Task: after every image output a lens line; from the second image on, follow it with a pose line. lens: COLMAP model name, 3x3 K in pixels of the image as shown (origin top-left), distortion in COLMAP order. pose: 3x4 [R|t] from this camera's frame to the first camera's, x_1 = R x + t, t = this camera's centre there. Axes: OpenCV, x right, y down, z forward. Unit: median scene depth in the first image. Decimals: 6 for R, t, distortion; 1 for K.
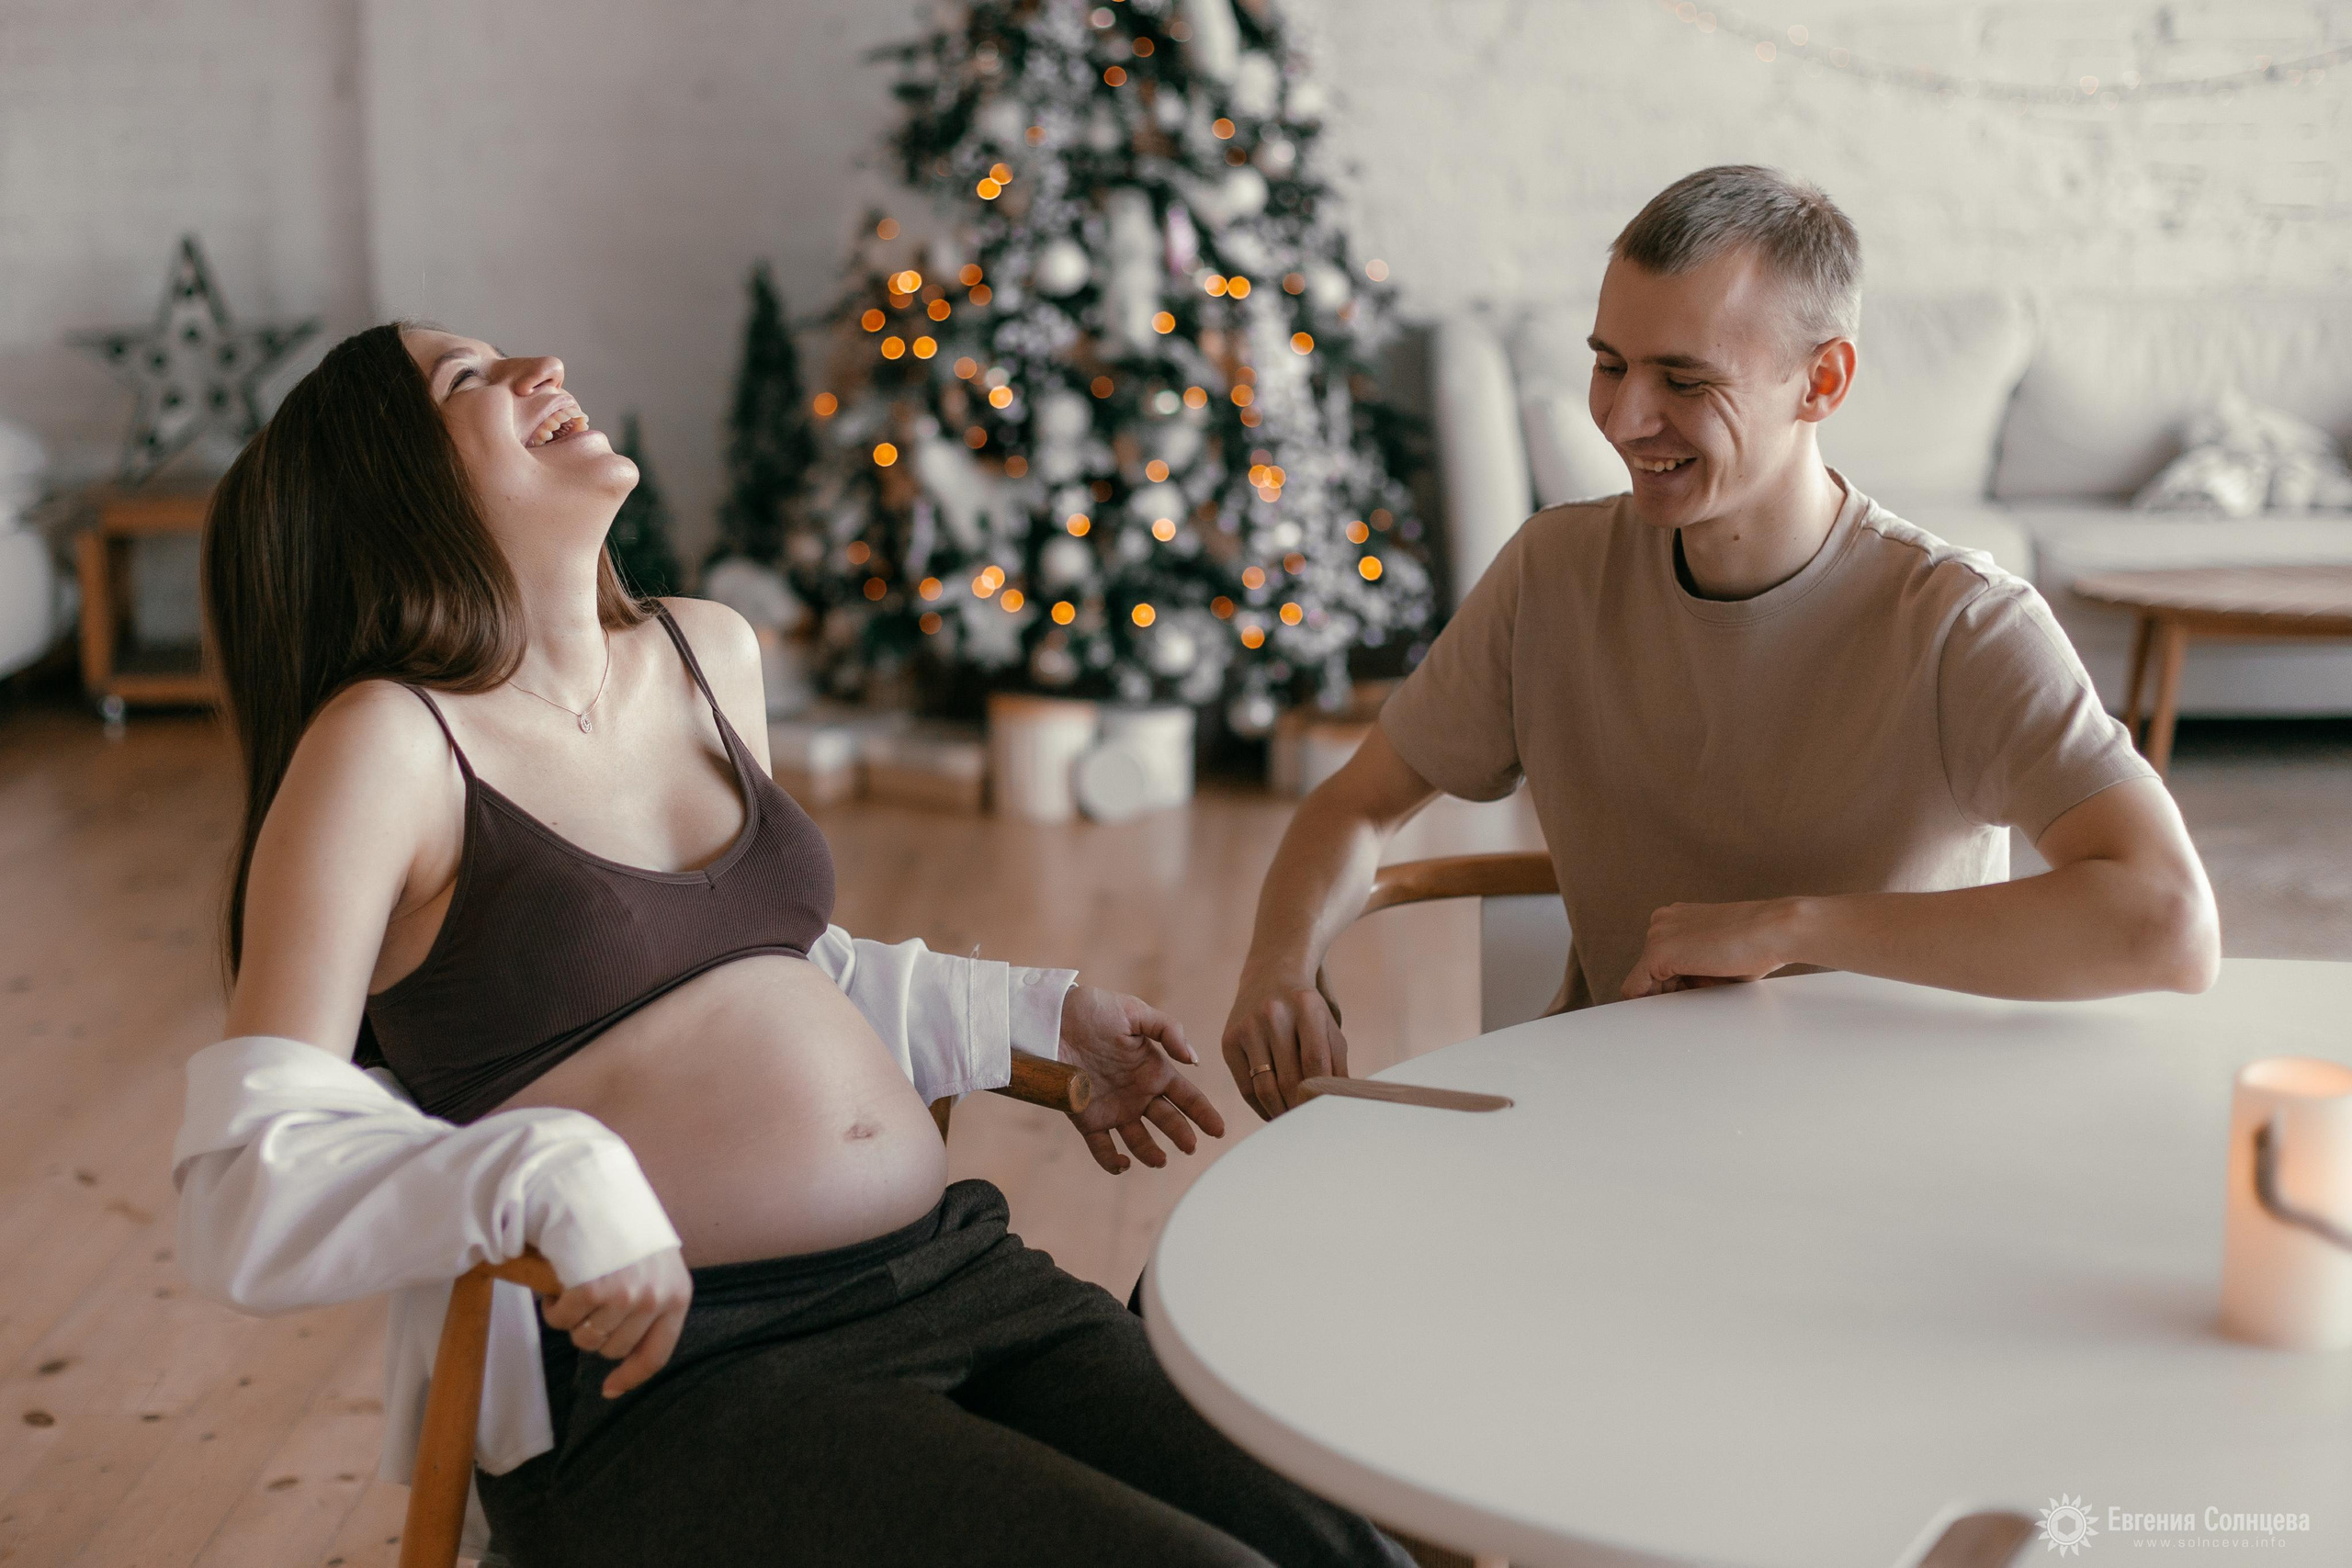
lens RADIAL K [[3918.1, 0, 1220.8], [0, 3918.1, 651.8], [0, 0, 1]] dist [-0.000796, -0.098281]
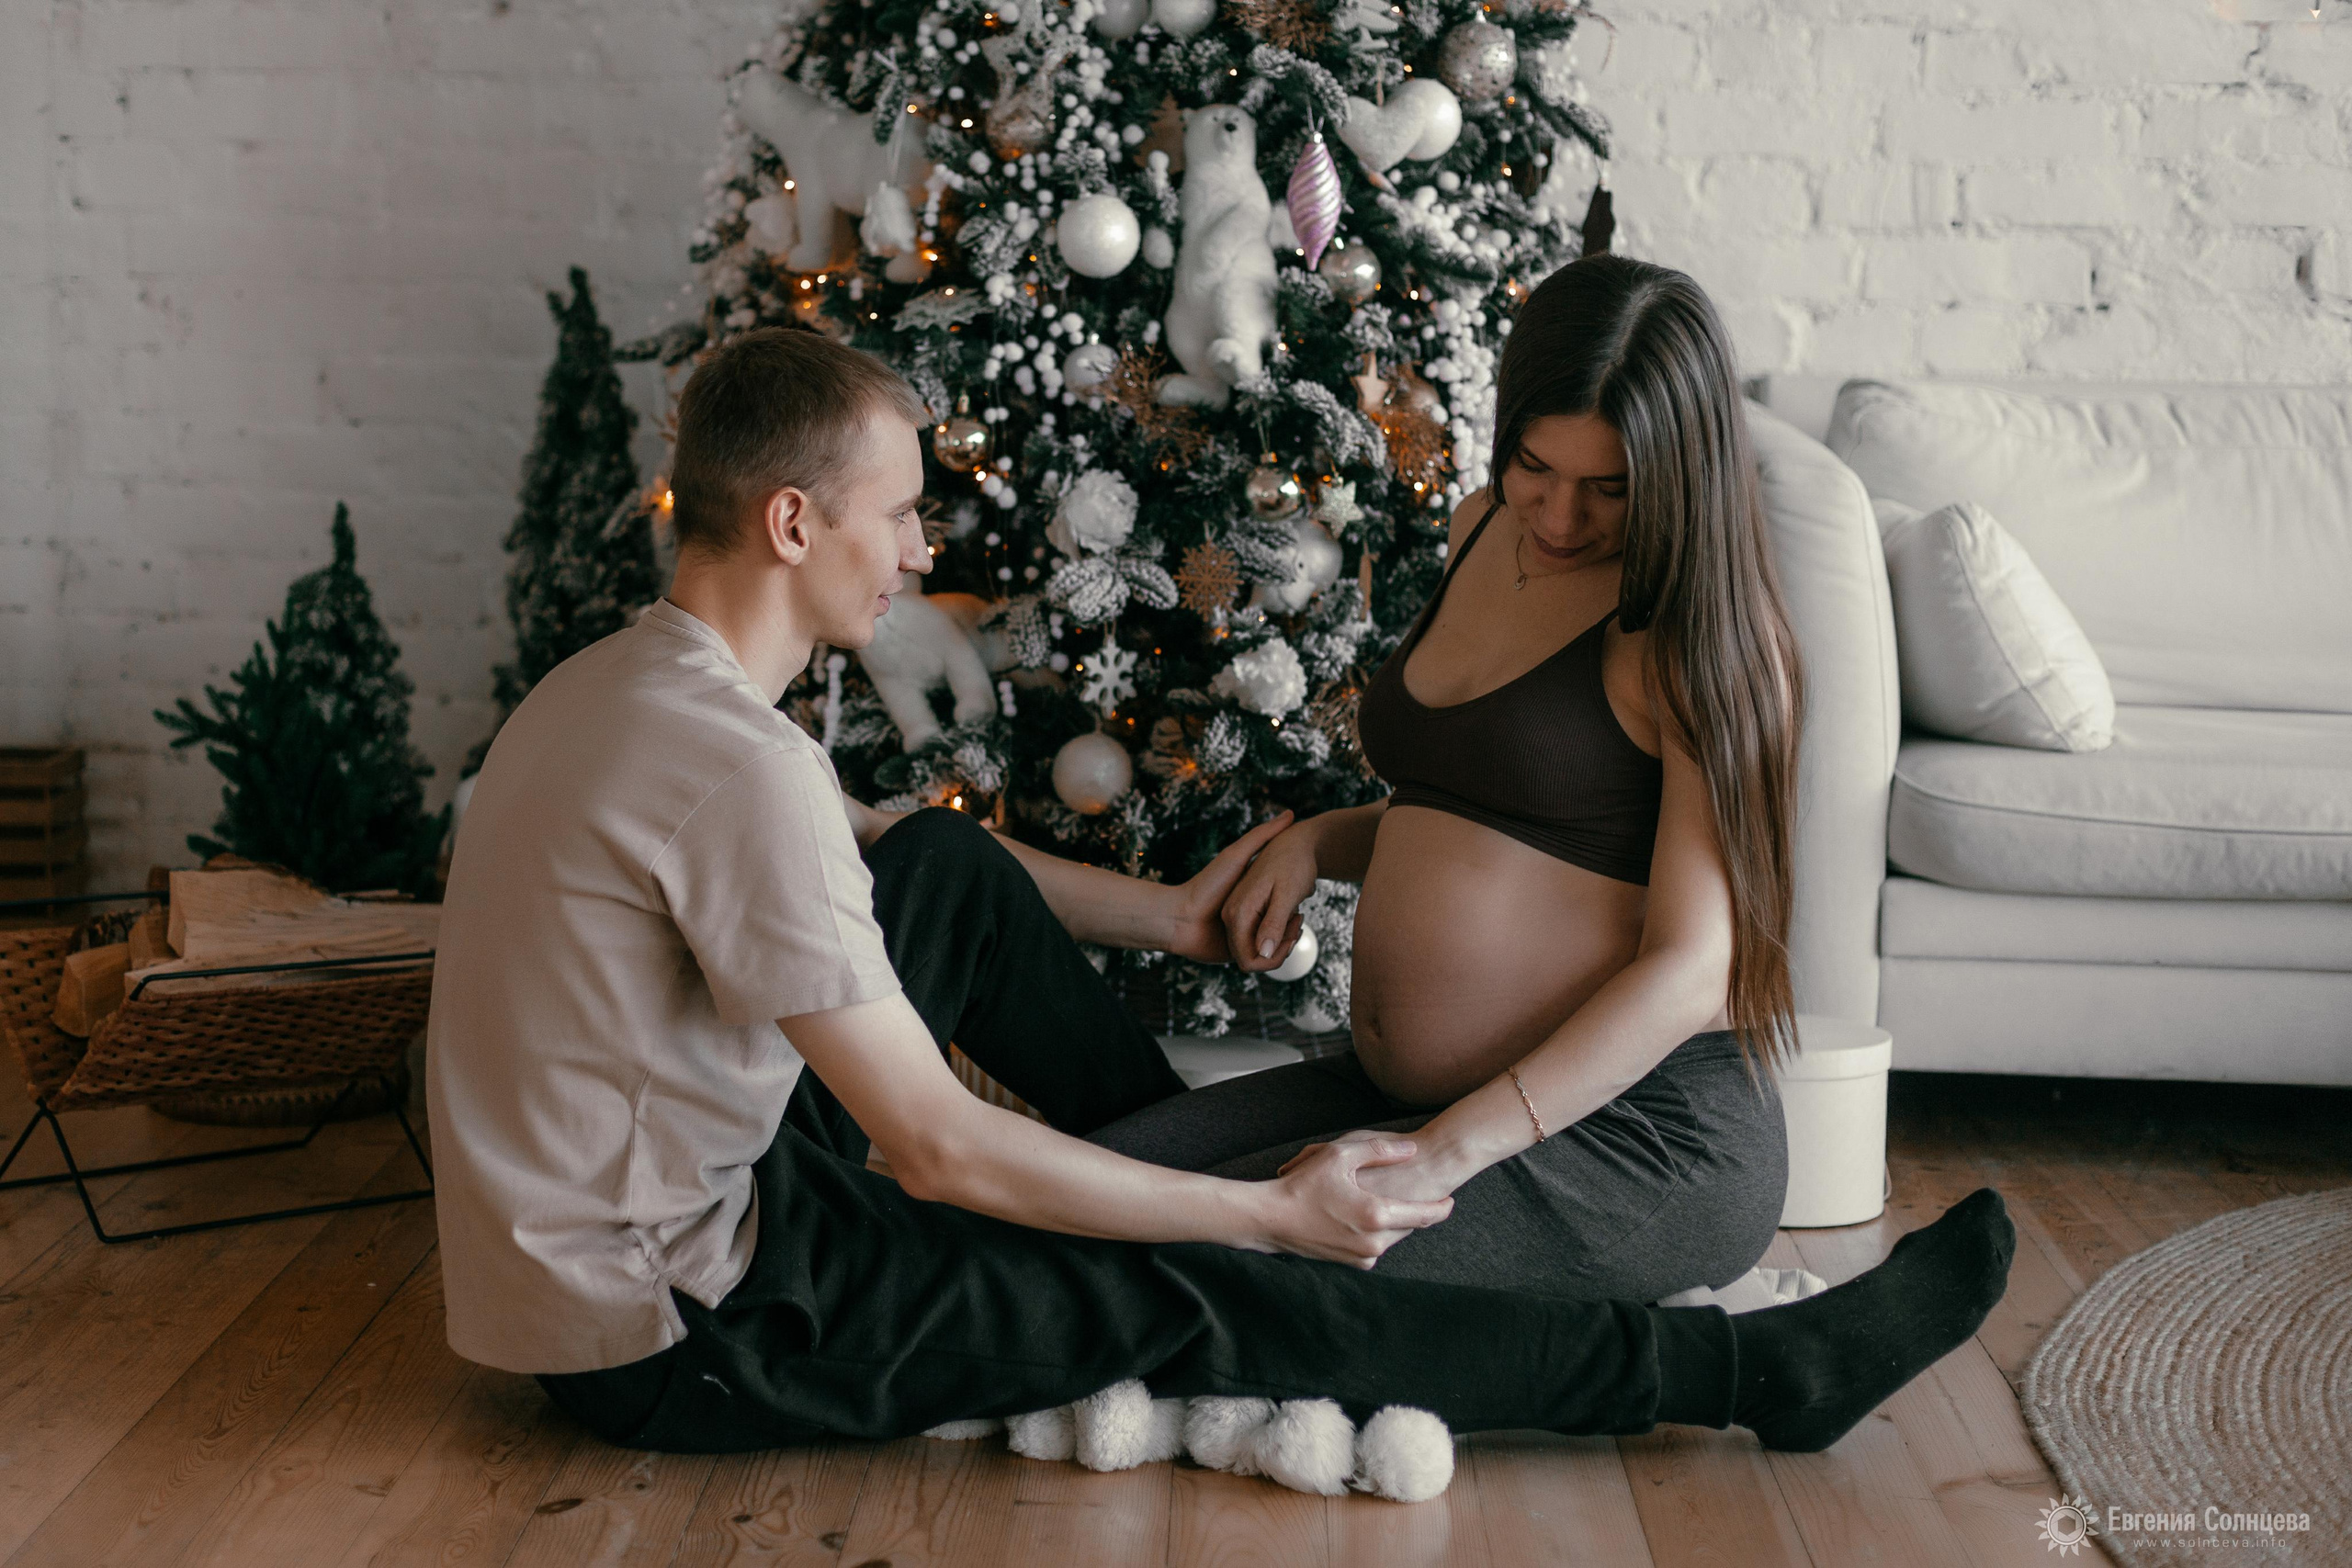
lens RADIAL K [[3764.7, 0, 1015.3], [0, 3764.7, 751.4], [0, 0, 1]] dist [0.008732, -0.151066]
pose [[0.999149, 0.033247, -0.024413, -0.036296], [-0.034197, 0.998630, -0.039616, -0.004847], [0.023062, 0.040418, 0.998917, 0.464613]]
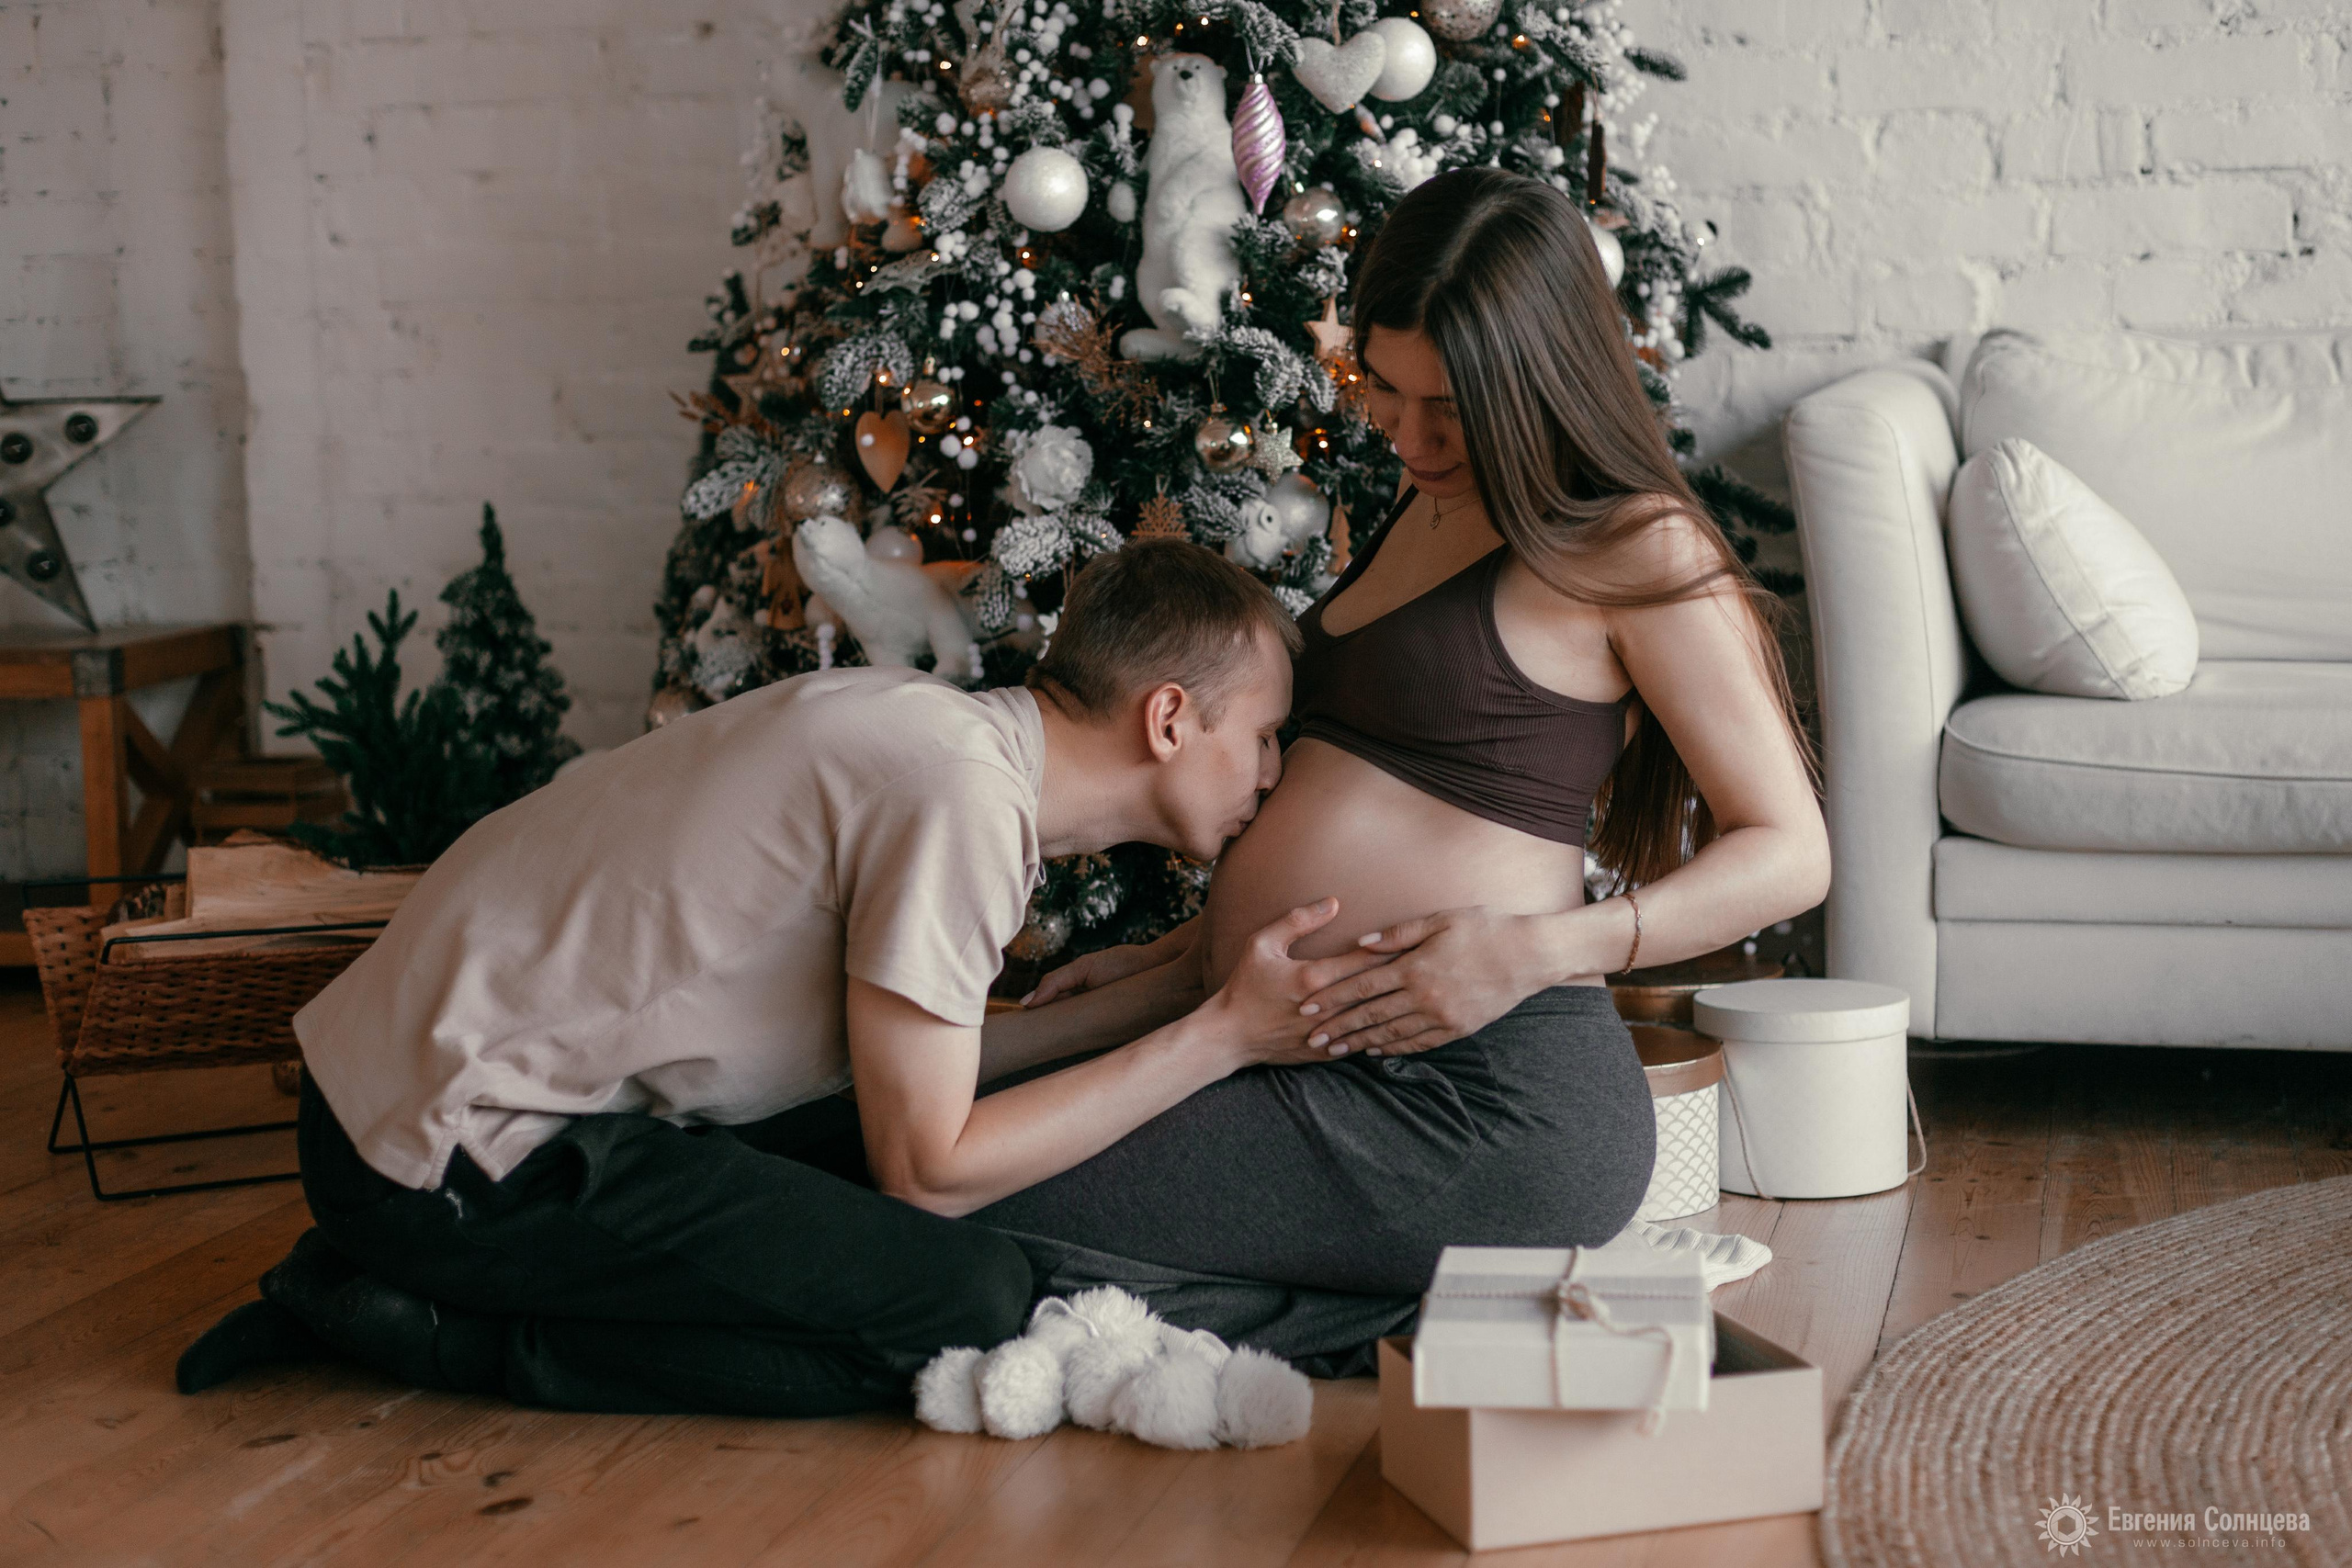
lens RADIAL K [[3566.6, 0, 1214.7], [0, 3566.6, 793.4], [0, 0, 1]] dist [0.002220, -0.114352]
pose [[0.978402, 0.017903, -0.205937, 0.082559], [-0.027637, 0.998628, -0.044484, 0.006329], [0.204858, 0.049215, 0.977554, 0.513071]]
